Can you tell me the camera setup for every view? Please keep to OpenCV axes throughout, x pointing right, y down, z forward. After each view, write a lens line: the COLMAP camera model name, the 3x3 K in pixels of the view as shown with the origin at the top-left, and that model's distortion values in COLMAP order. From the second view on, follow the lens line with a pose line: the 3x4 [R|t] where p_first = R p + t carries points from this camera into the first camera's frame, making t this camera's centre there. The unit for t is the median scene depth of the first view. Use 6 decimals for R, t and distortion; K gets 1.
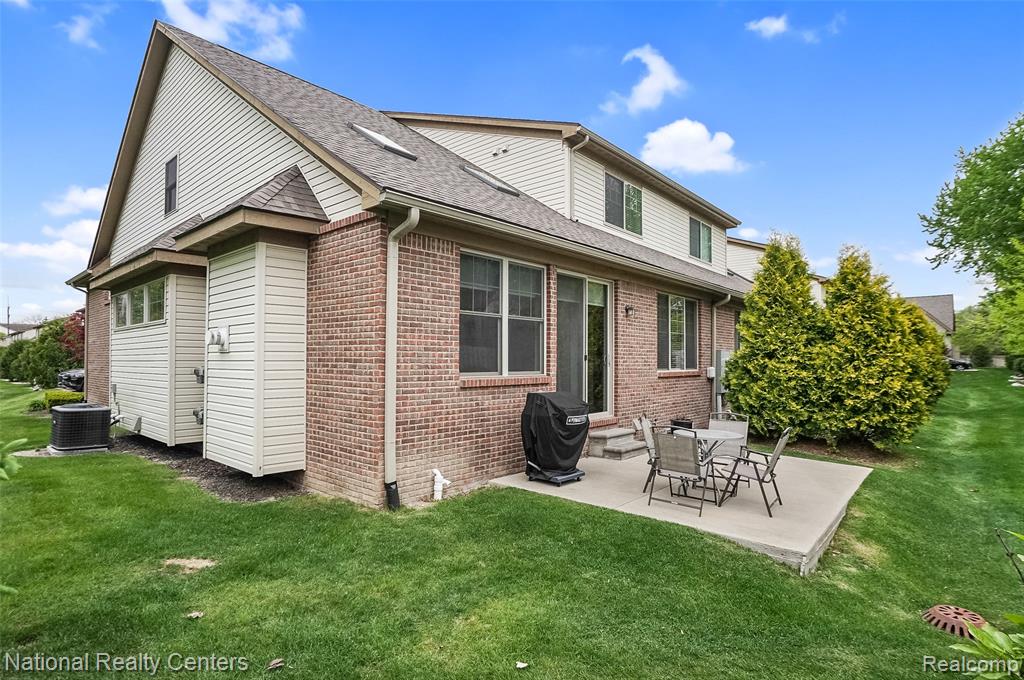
lens RADIAL K [[542.8, 0, 512.0], [0, 542.8, 340.0], [0, 0, 1]] dist [0.002039, 0.000936]
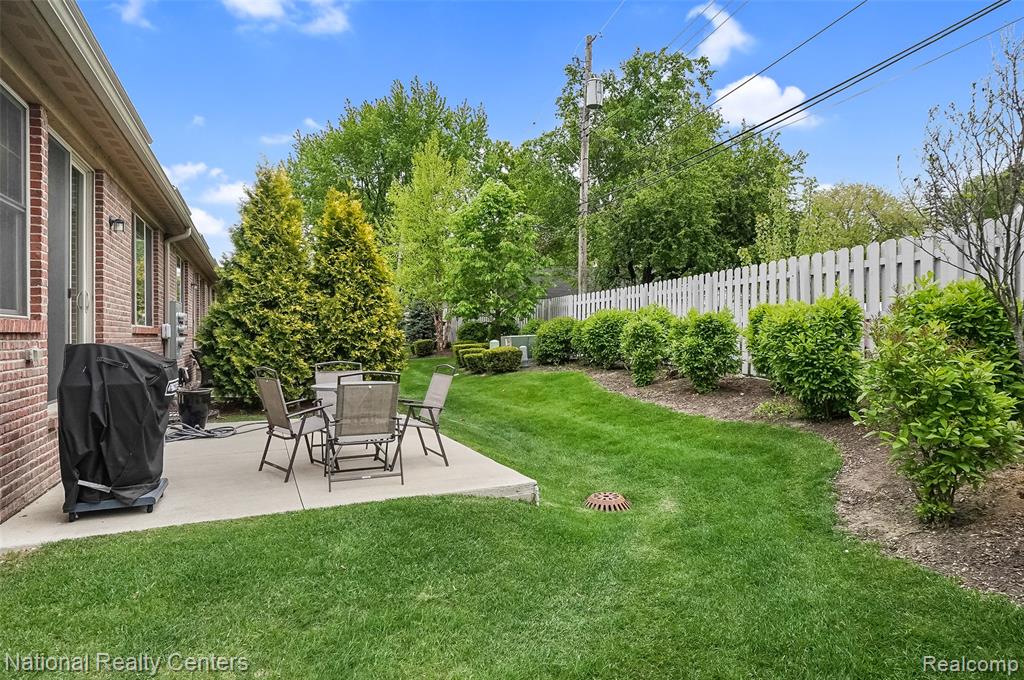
lens RADIAL K [[608.6, 0, 511.5], [0, 608.6, 319.5], [0, 0, 1]] dist [-0.005484, -0.000981]
pose [[0.413903, 0.004756, 0.910309, -0.233140], [-0.004050, 0.999986, -0.003383, 0.057166], [-0.910312, -0.002286, 0.413916, 0.308219]]
